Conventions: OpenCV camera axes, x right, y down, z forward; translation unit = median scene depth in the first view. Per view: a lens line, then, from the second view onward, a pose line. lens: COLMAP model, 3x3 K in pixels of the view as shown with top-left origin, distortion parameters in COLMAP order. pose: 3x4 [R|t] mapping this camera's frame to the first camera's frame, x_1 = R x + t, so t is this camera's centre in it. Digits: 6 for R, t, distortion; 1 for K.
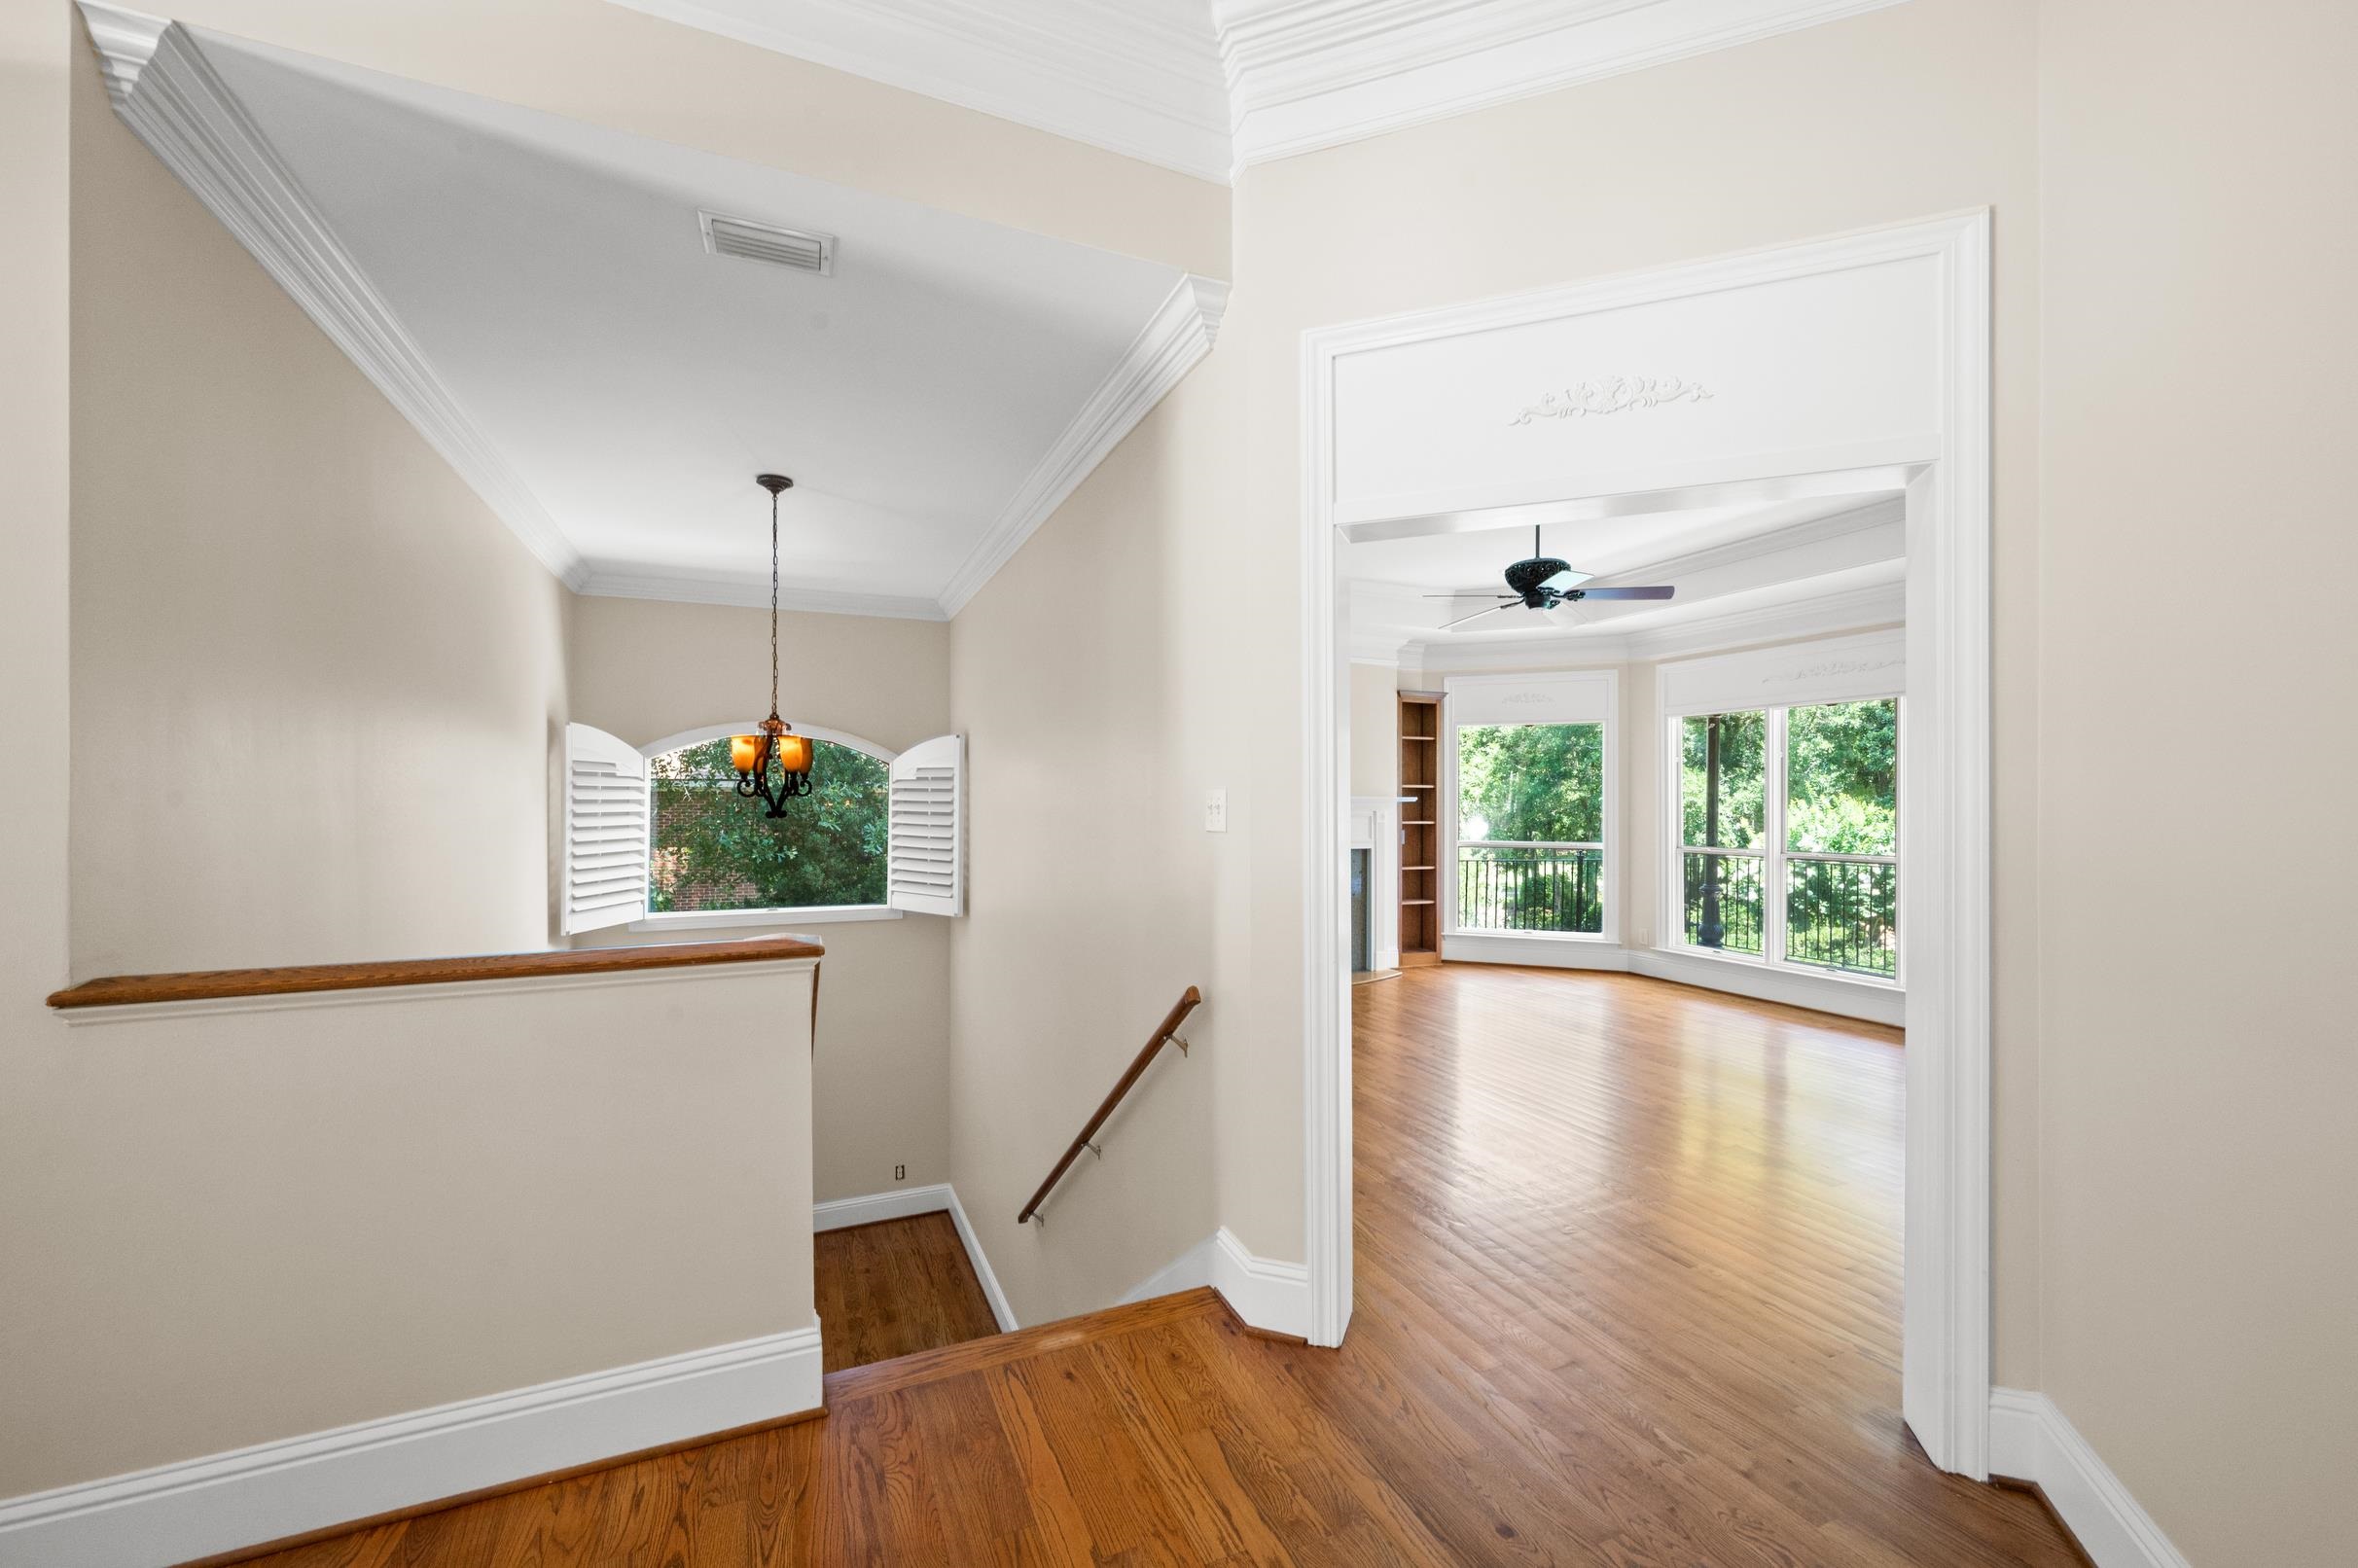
lens RADIAL K [[944.6, 0, 1177.7], [0, 944.6, 808.1], [0, 0, 1]] dist [-0.001404, 0.000356]
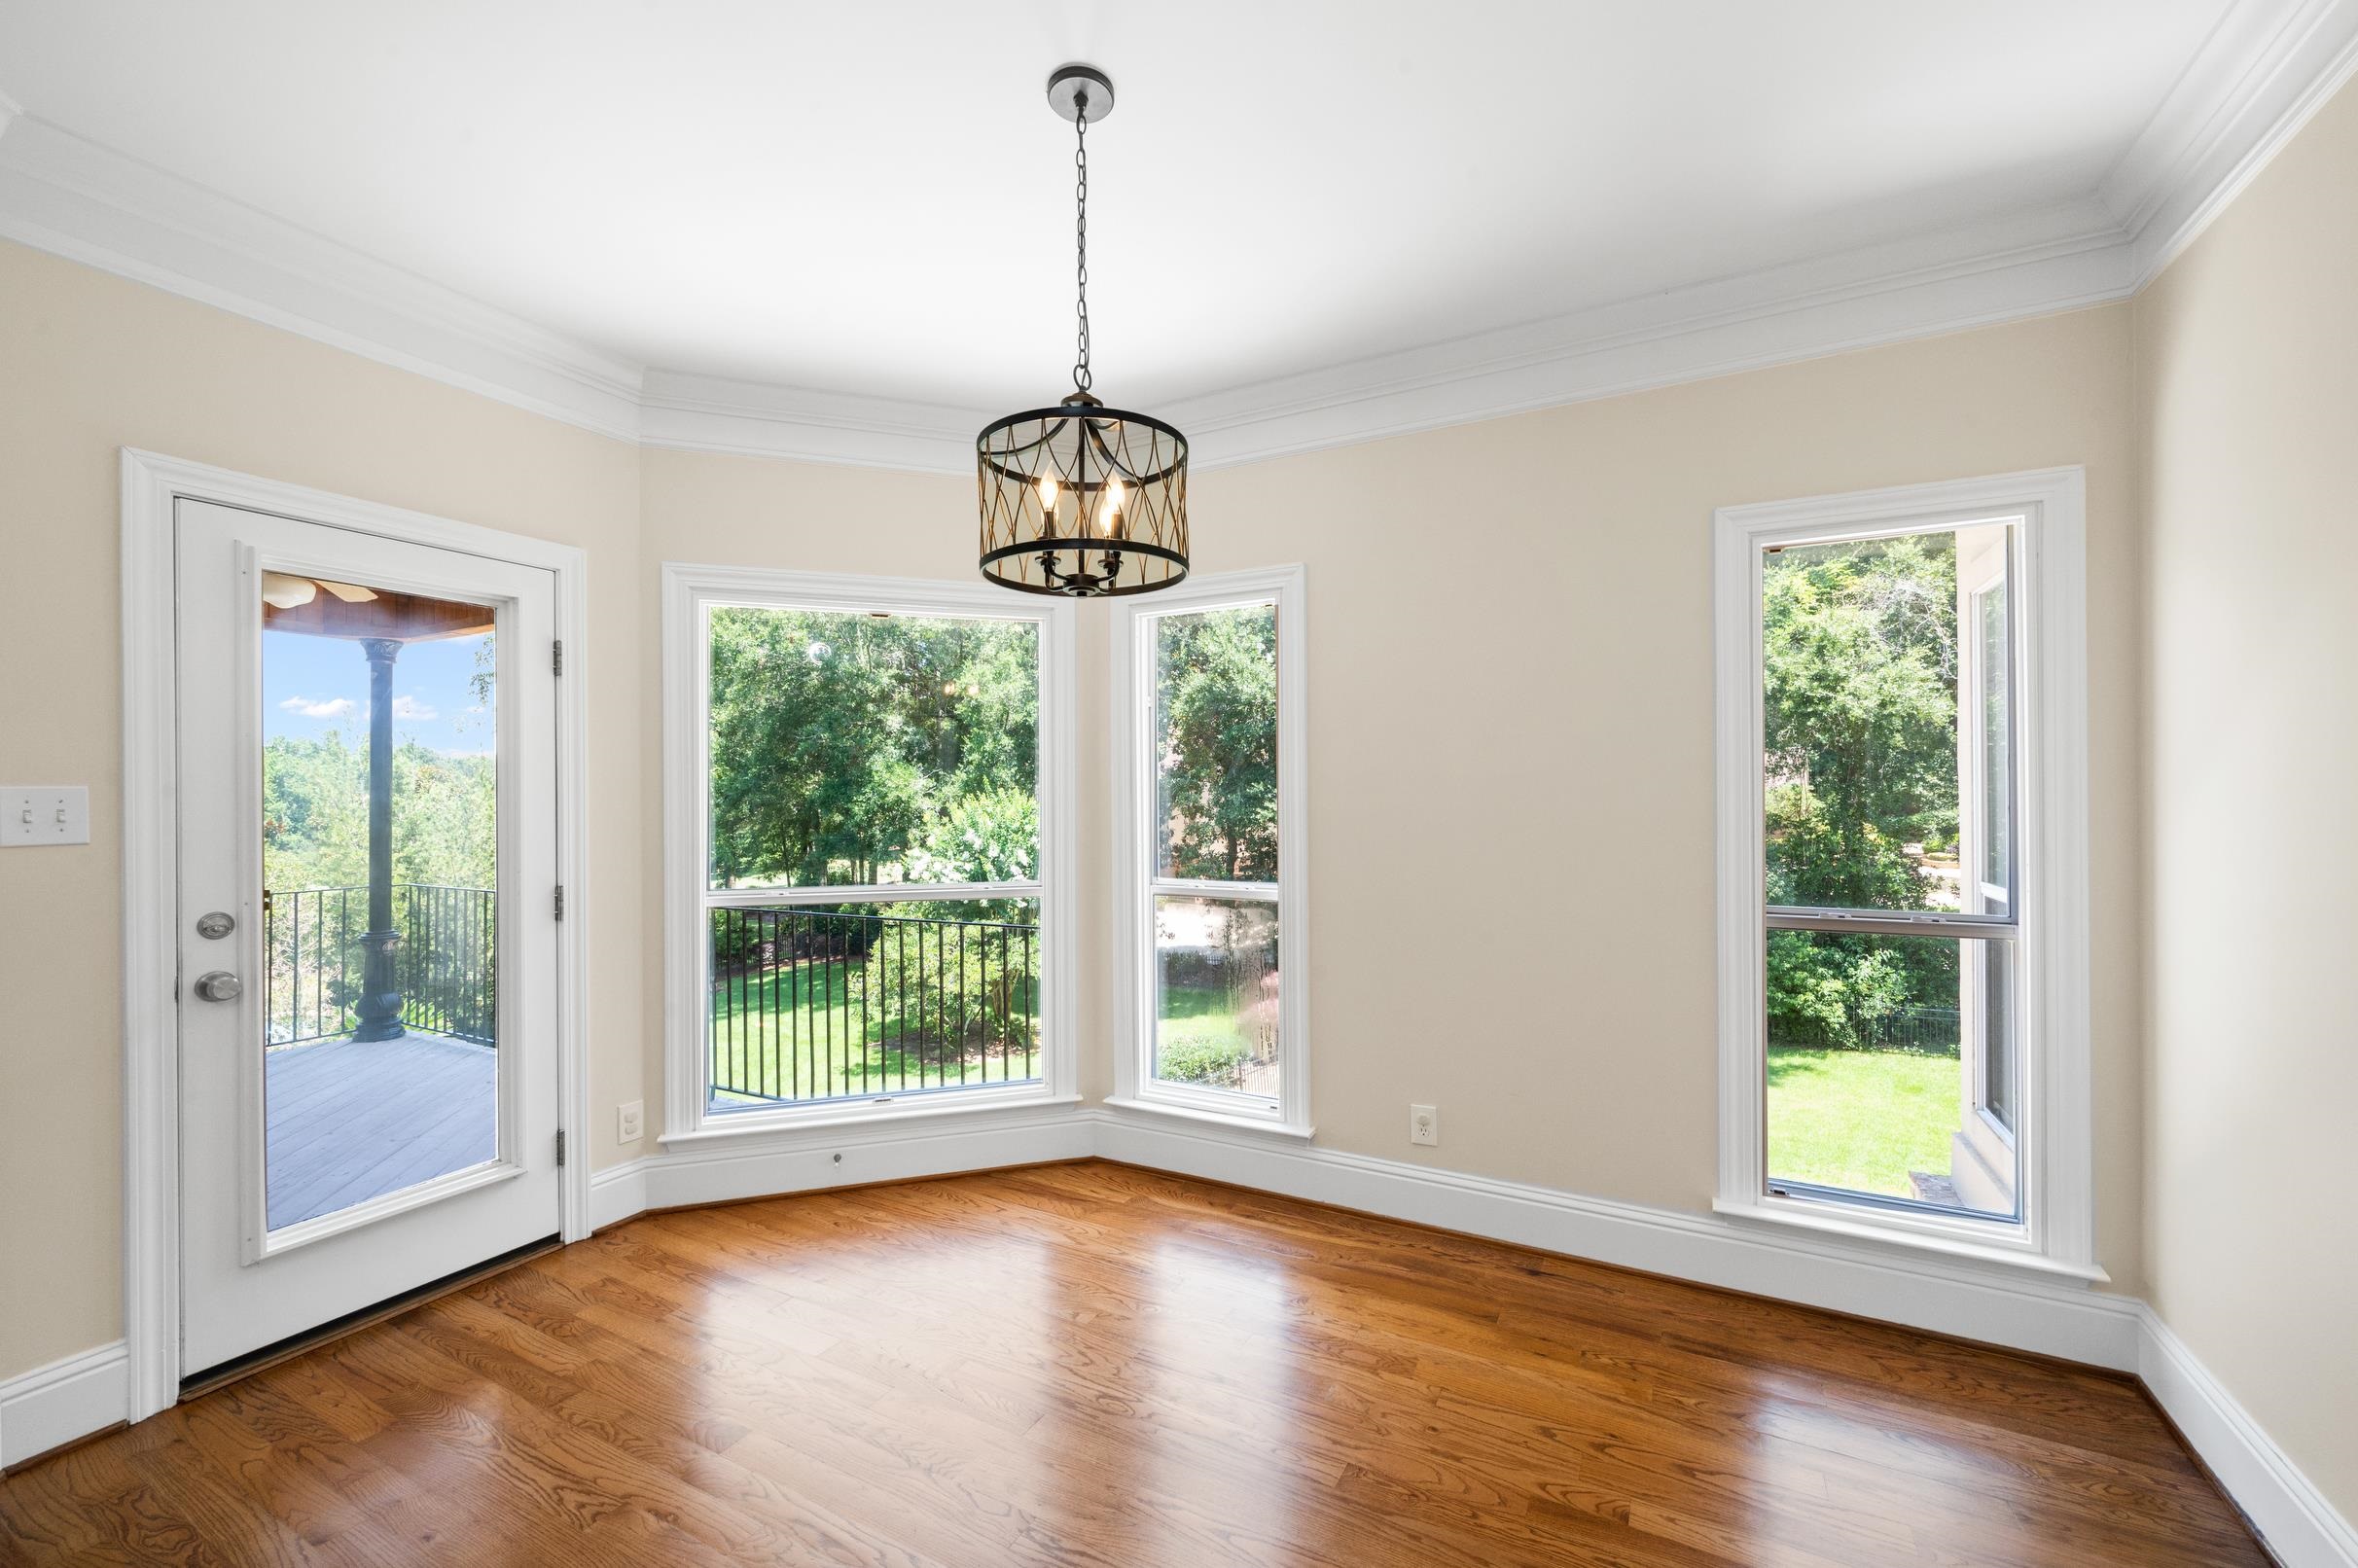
lens RADIAL K [[944.6, 0, 1193.4], [0, 944.6, 795.8], [0, 0, 1]] dist [-0.001404, 0.000356]
pose [[0.771166, -0.004114, 0.636621, 0.720468], [0.008875, 0.999951, -0.004290, 0.002502], [-0.636572, 0.008958, 0.771165, 0.209547]]
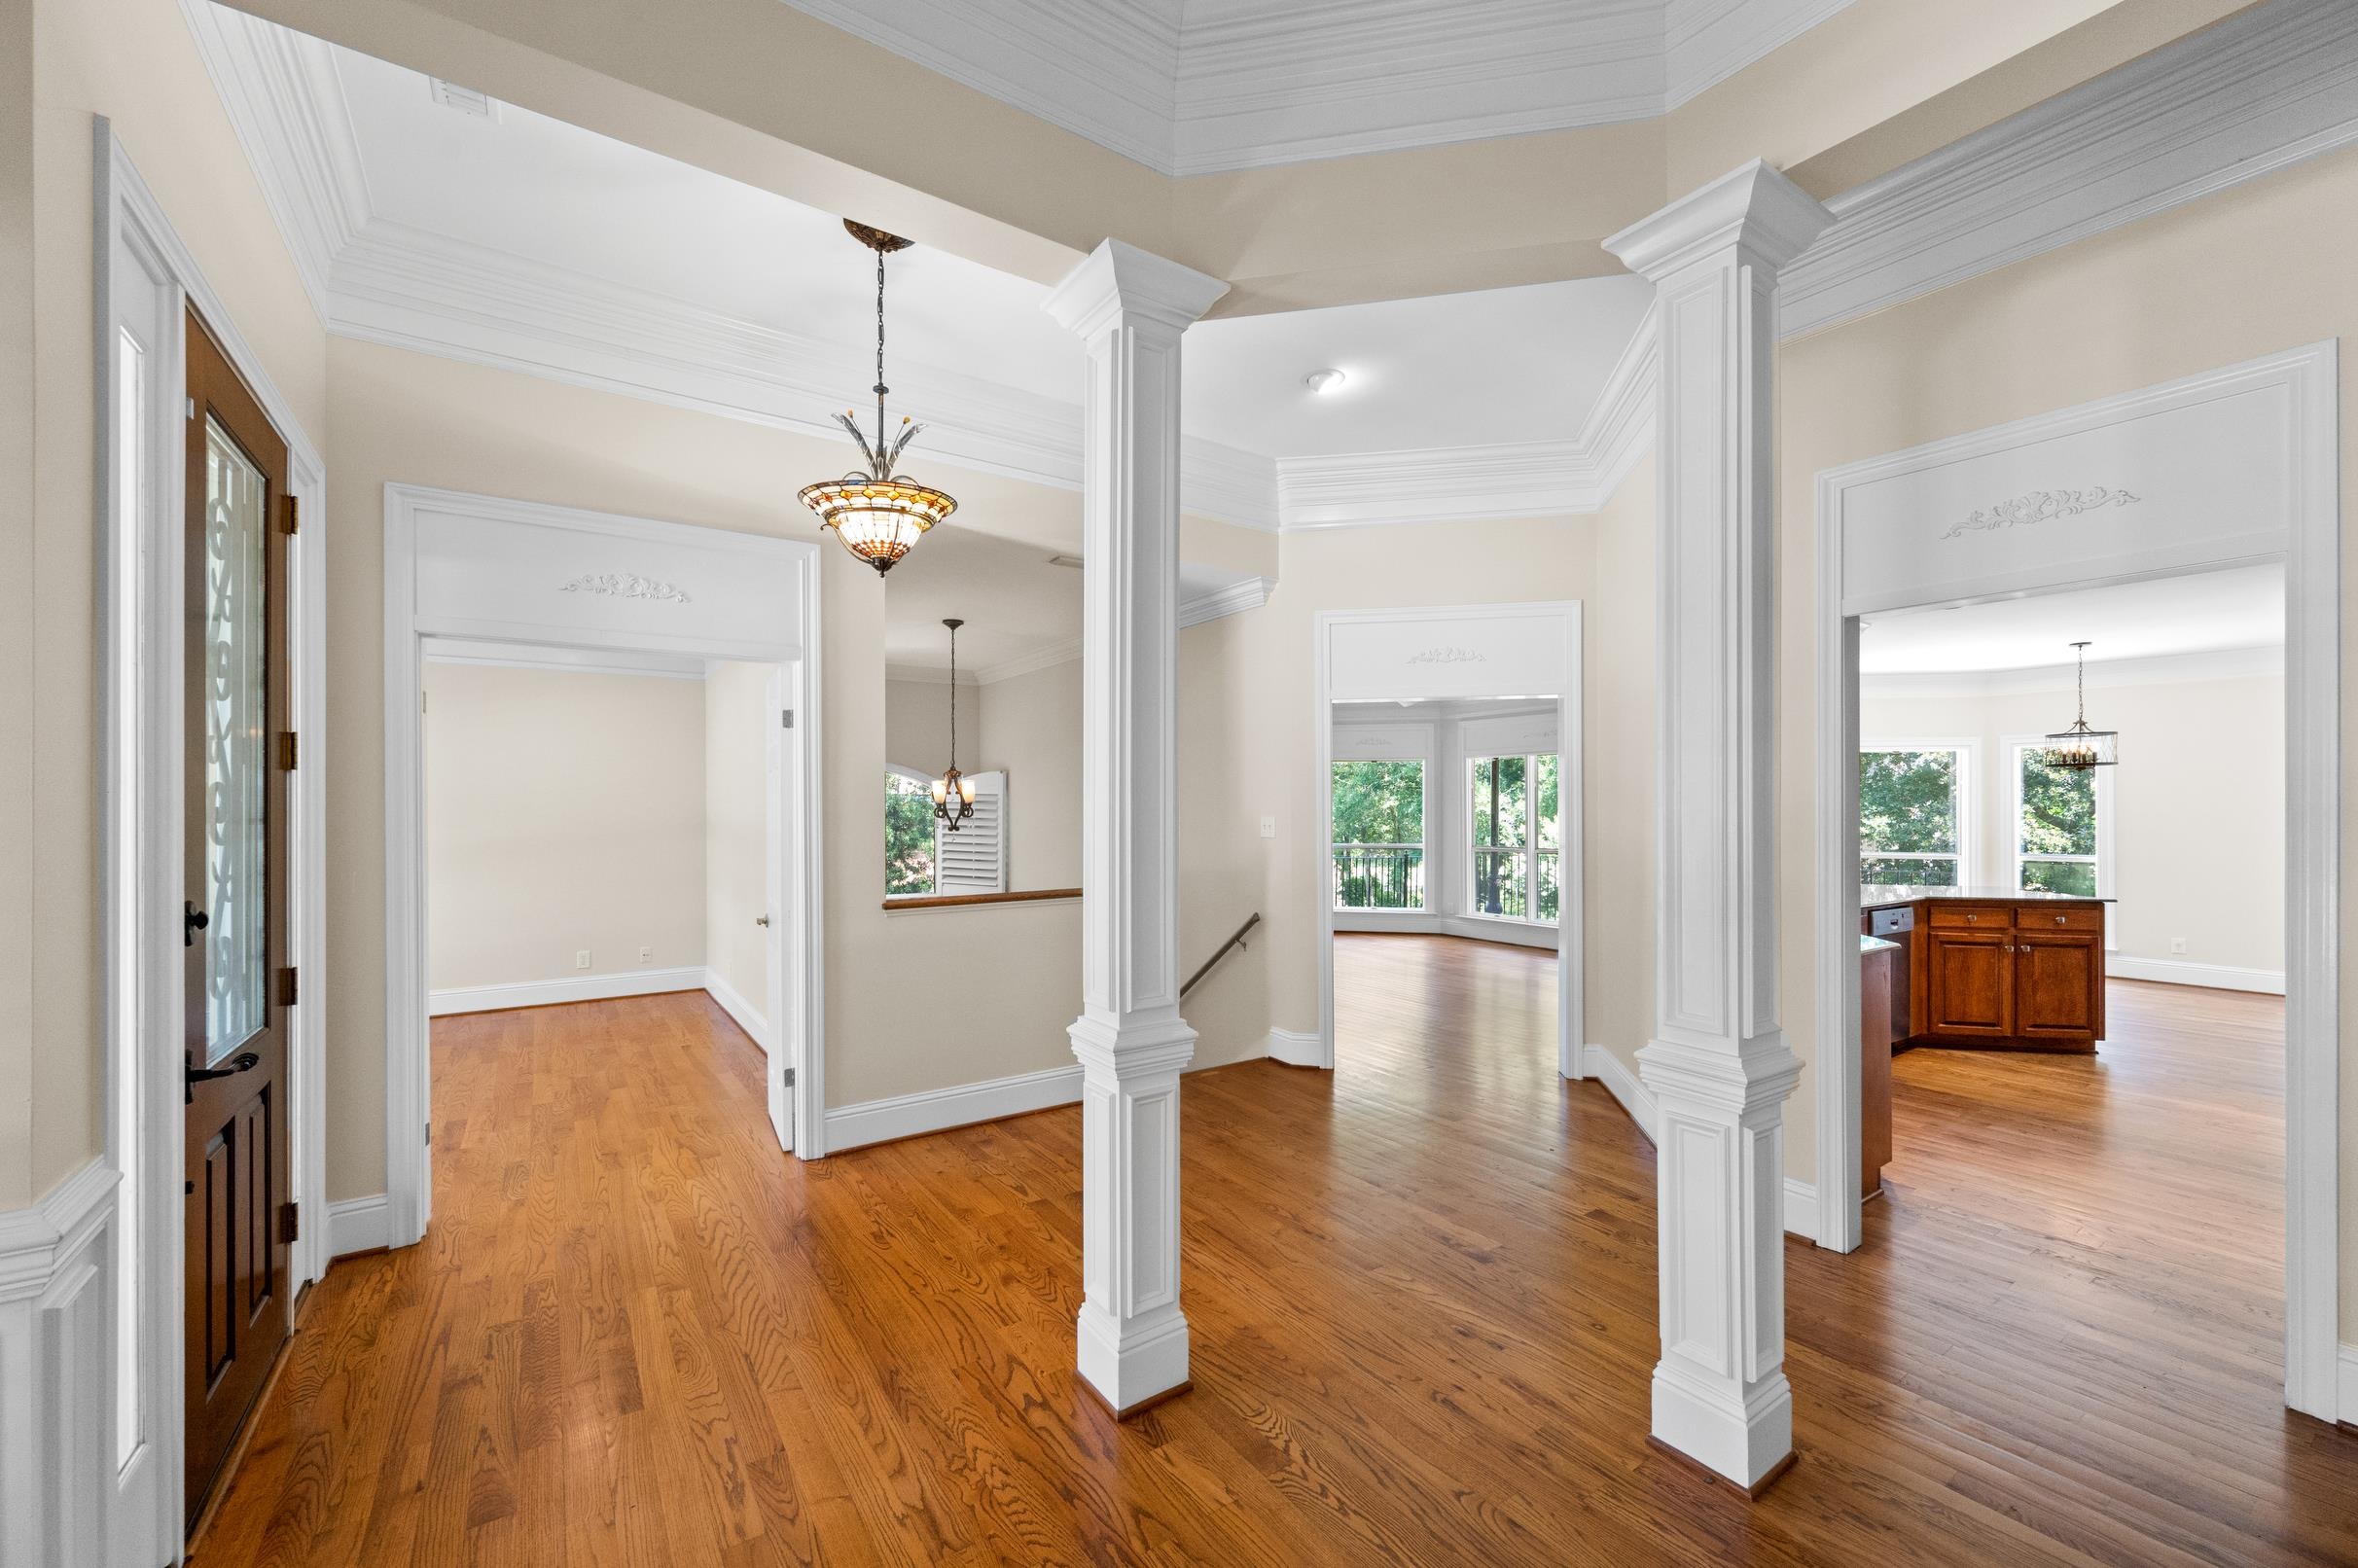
lens RADIAL K [[944.6, 0, 1180.7], [0, 944.6, 806.9], [0, 0, 1]] dist [-0.001404, 0.000356]
pose [[0.982003, -0.001129, 0.188863, -0.177011], [0.002715, 0.999963, -0.008138, -0.008522], [-0.188847, 0.008504, 0.981970, -0.328907]]
